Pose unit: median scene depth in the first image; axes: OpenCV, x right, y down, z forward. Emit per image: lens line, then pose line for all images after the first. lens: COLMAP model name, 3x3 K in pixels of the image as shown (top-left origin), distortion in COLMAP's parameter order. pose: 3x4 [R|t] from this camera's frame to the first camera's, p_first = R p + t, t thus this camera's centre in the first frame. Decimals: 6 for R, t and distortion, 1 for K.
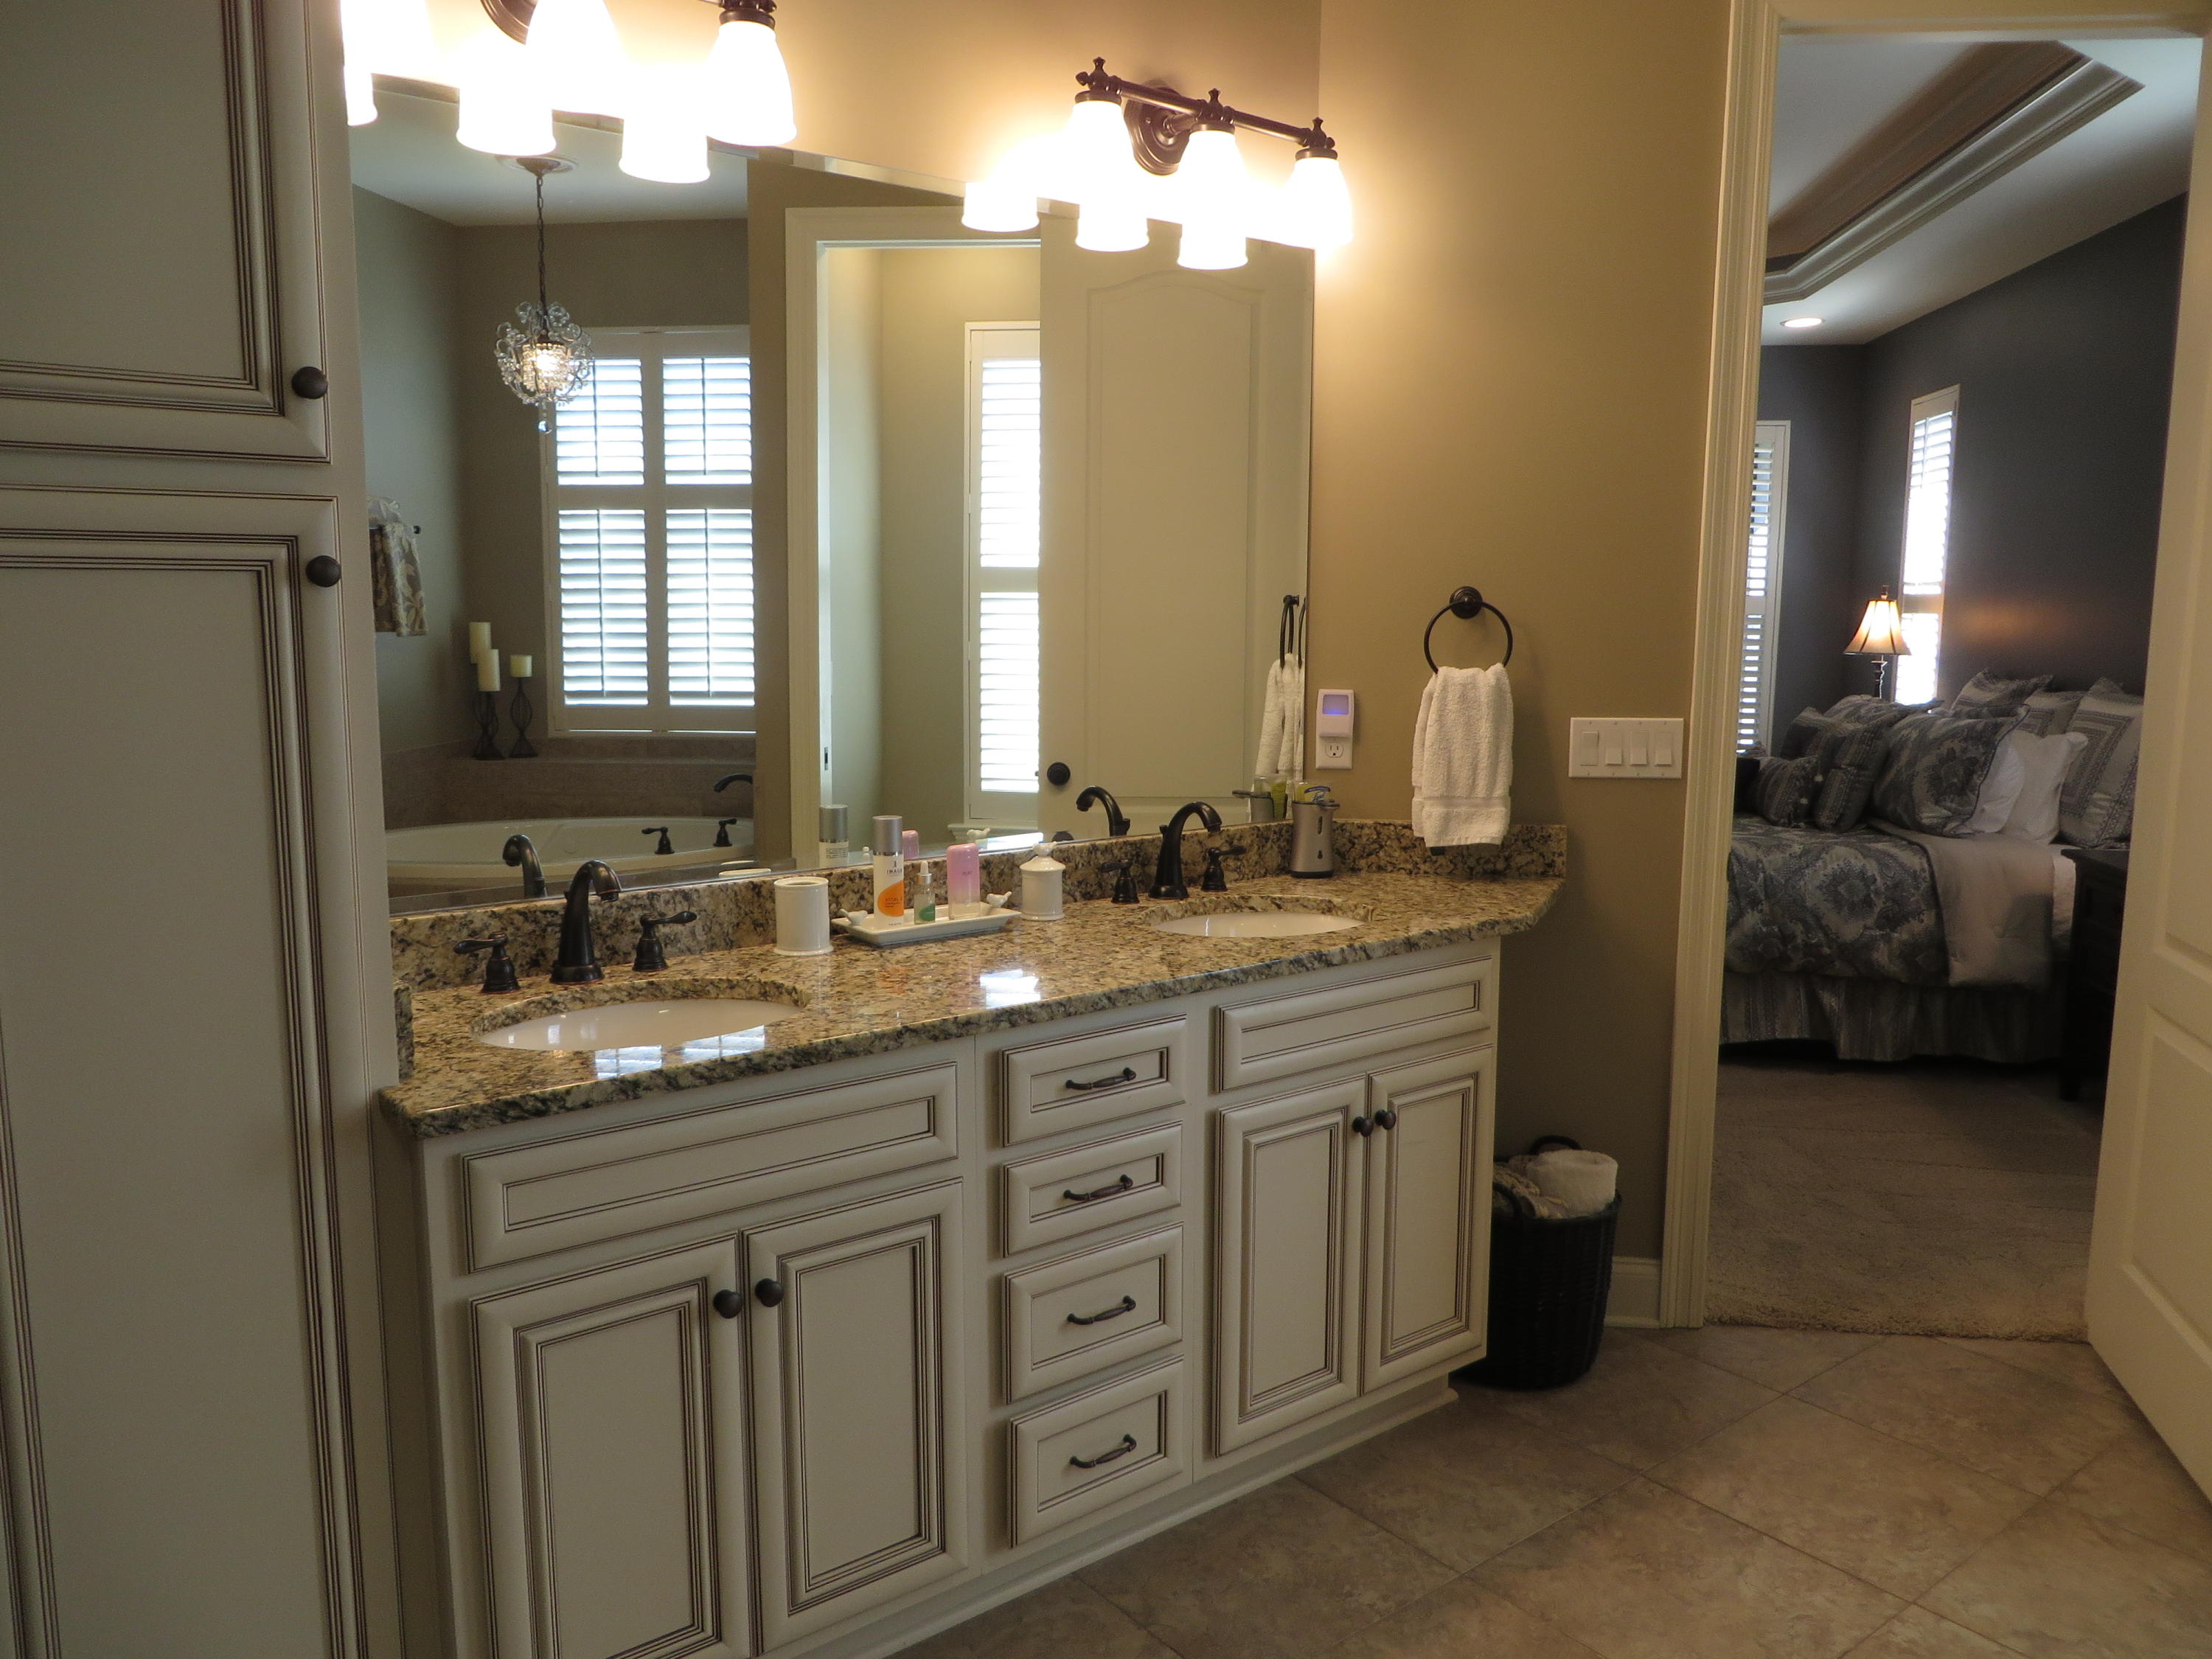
lens RADIAL K [[1663.5, 0, 1101.8], [0, 1663.5, 825.6], [0, 0, 1]] dist [-0.011029, 0.002790]
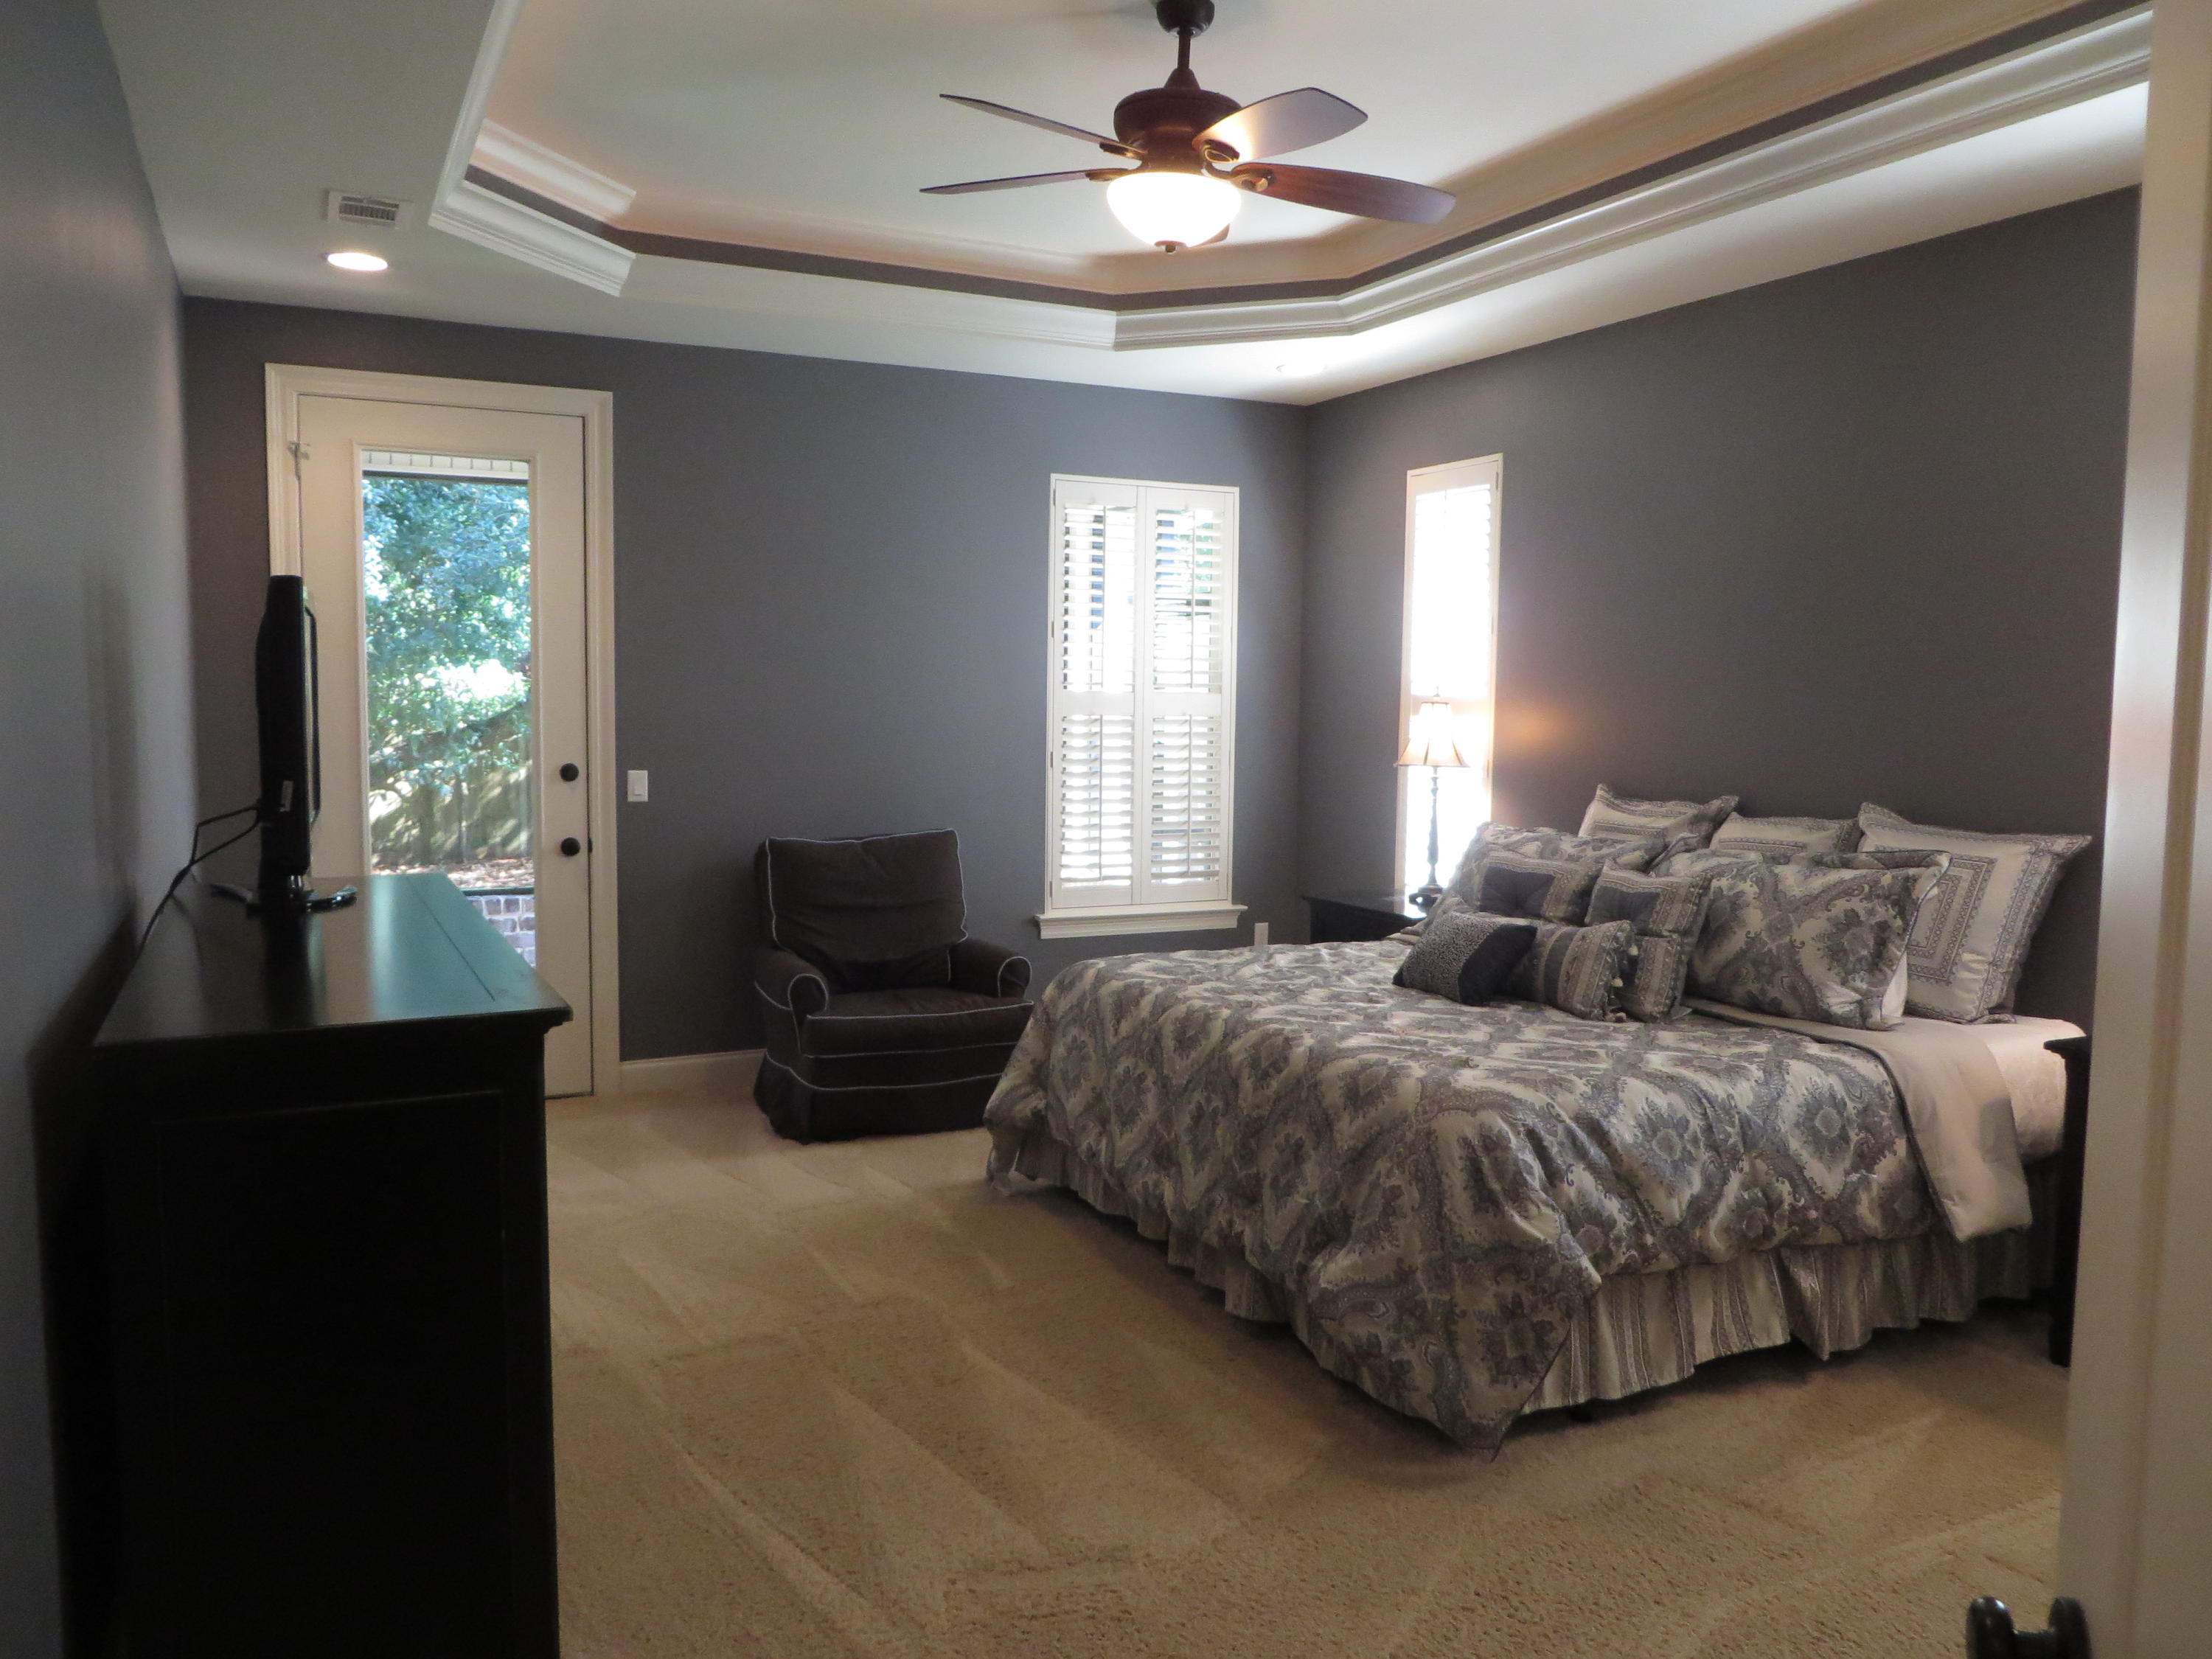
lens RADIAL K [[1663.5, 0, 1127.6], [0, 1663.5, 836.3], [0, 0, 1]] dist [-0.011029, 0.002790]
pose [[0.830324, -0.042958, 0.555623, -0.187029], [0.065433, 0.997643, -0.020651, -0.087865], [-0.553427, 0.053503, 0.831178, 0.560506]]
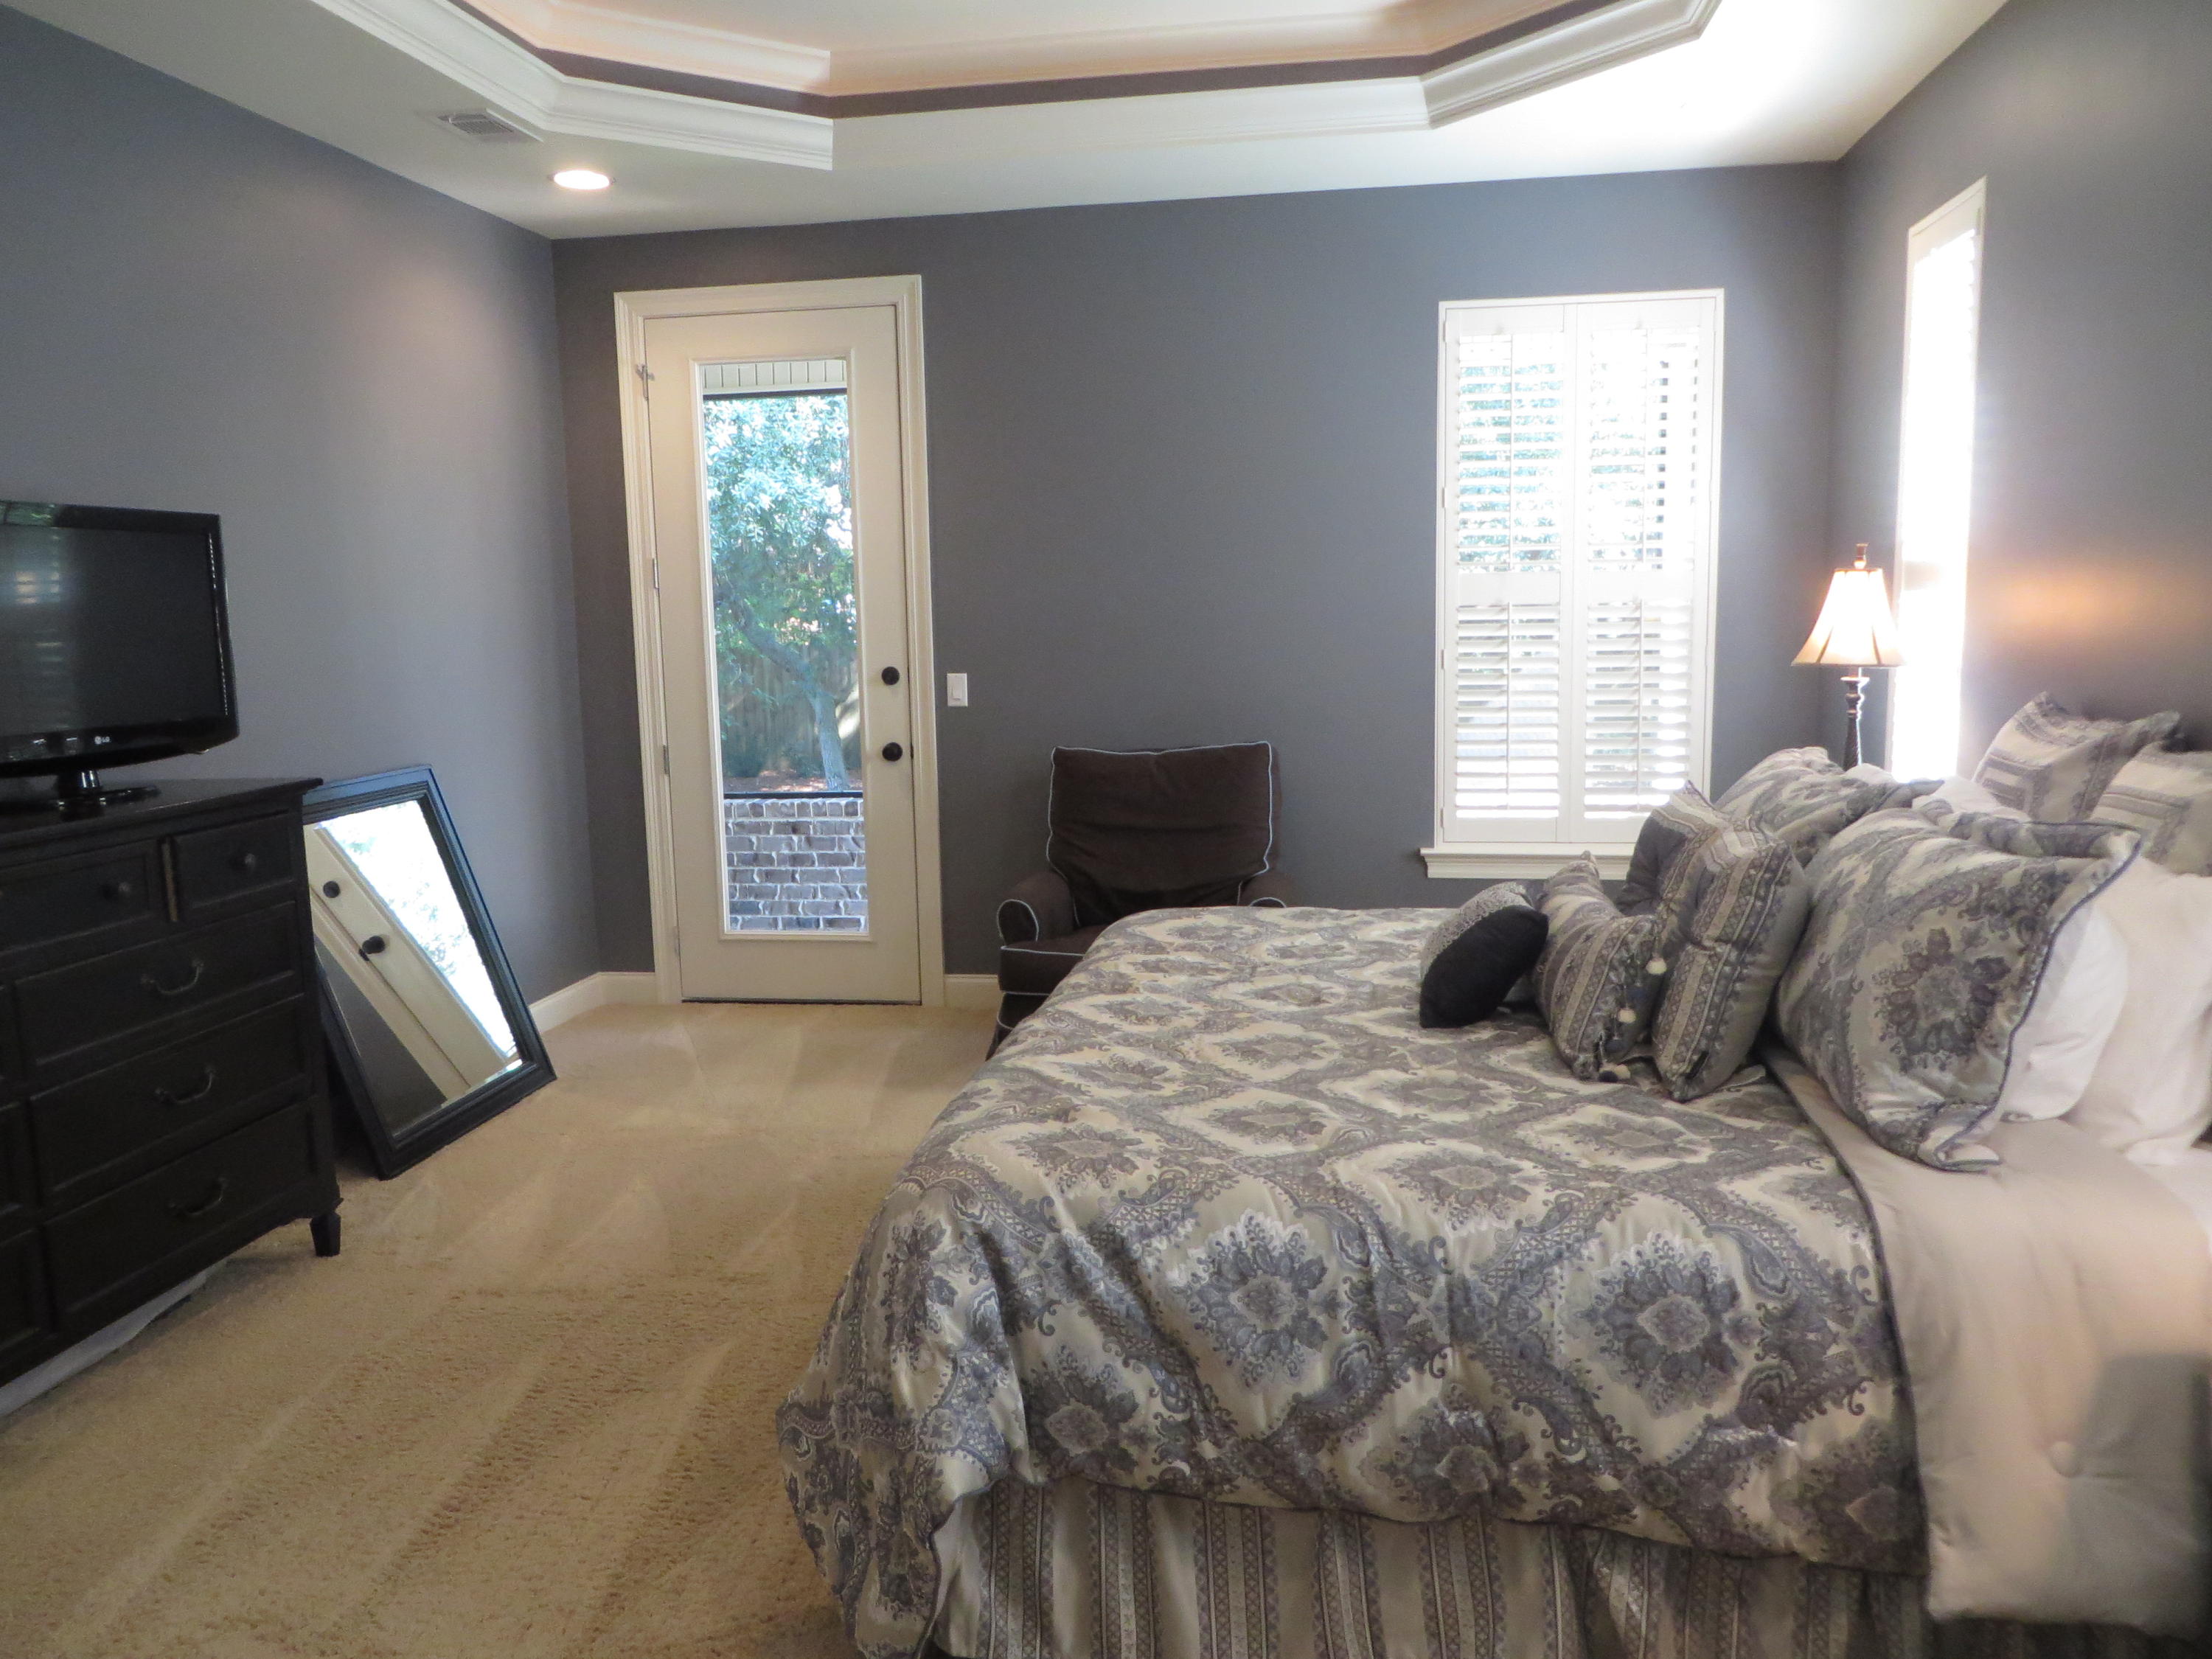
lens RADIAL K [[1663.5, 0, 1107.2], [0, 1663.5, 832.7], [0, 0, 1]] dist [-0.011029, 0.002790]
pose [[0.999076, -0.021249, -0.037352, 0.334433], [0.021503, 0.999748, 0.006428, -0.078612], [0.037206, -0.007225, 0.999281, 0.606585]]
